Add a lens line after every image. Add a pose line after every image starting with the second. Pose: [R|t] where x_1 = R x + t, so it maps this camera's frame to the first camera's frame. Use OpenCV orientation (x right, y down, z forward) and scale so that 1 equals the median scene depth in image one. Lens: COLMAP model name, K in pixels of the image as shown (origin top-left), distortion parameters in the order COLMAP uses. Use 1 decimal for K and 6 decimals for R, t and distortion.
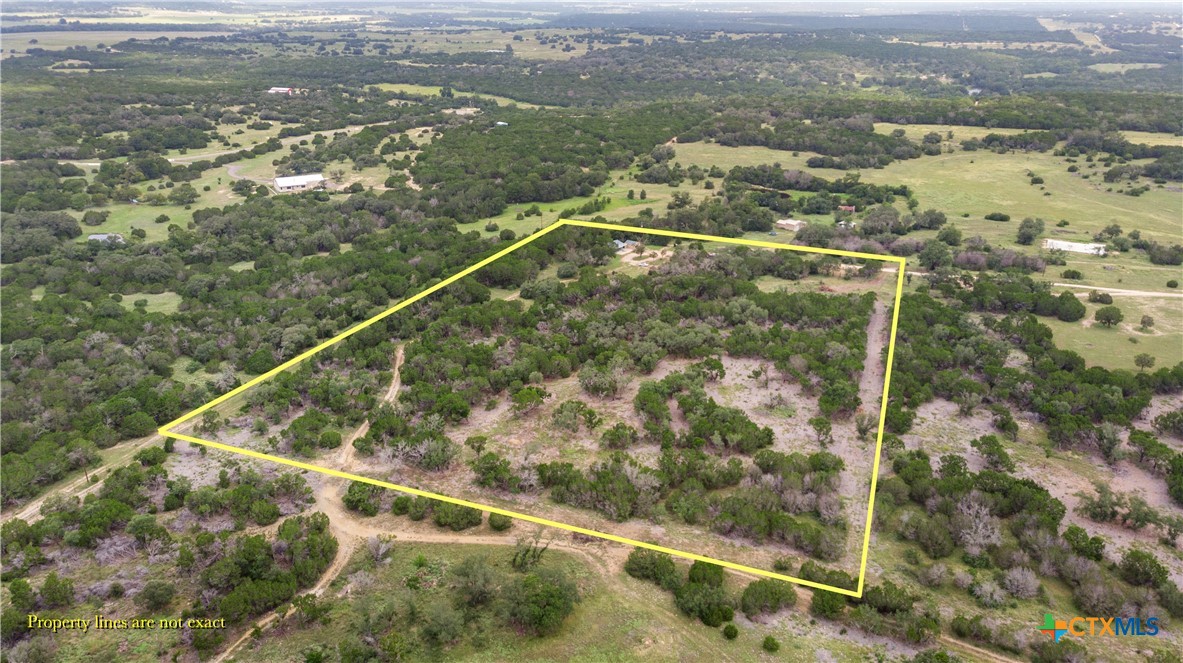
lens RADIAL K [[873.2, 0, 586.8], [0, 873.2, 332.1], [0, 0, 1]] dist [-0.001866, 0.064969]
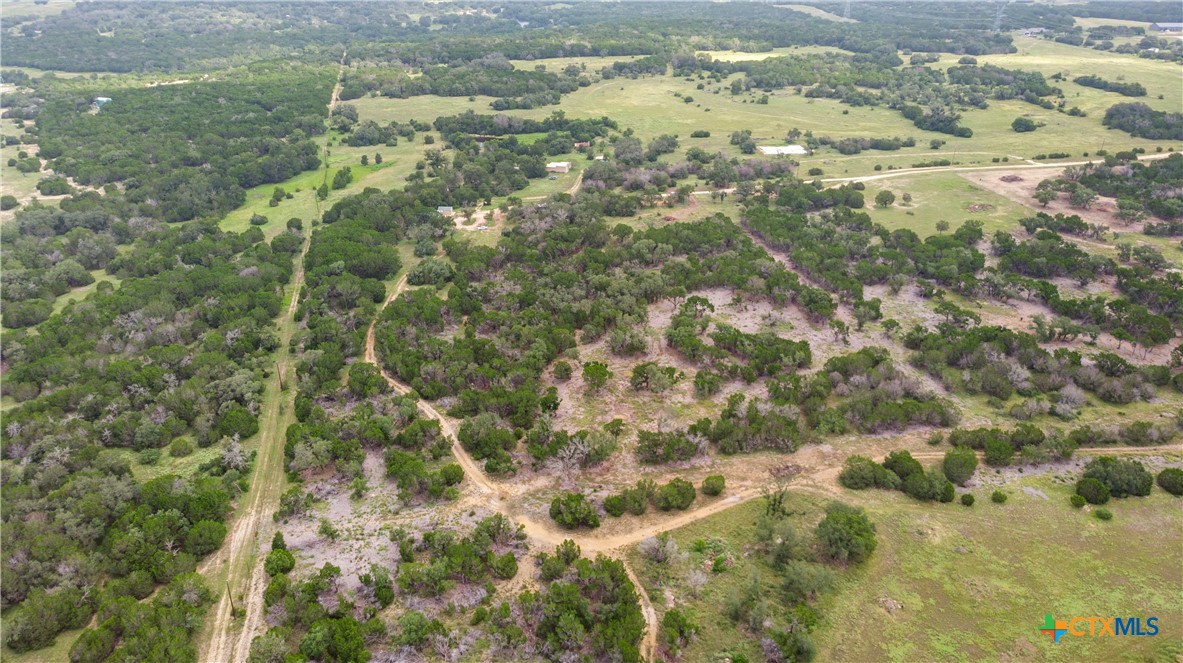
lens RADIAL K [[873.2, 0, 586.8], [0, 873.2, 332.1], [0, 0, 1]] dist [-0.001866, 0.064969]
pose [[0.836778, -0.239828, 0.492225, -0.262877], [0.207801, 0.970813, 0.119750, -0.042795], [-0.506578, 0.002081, 0.862192, 0.075321]]
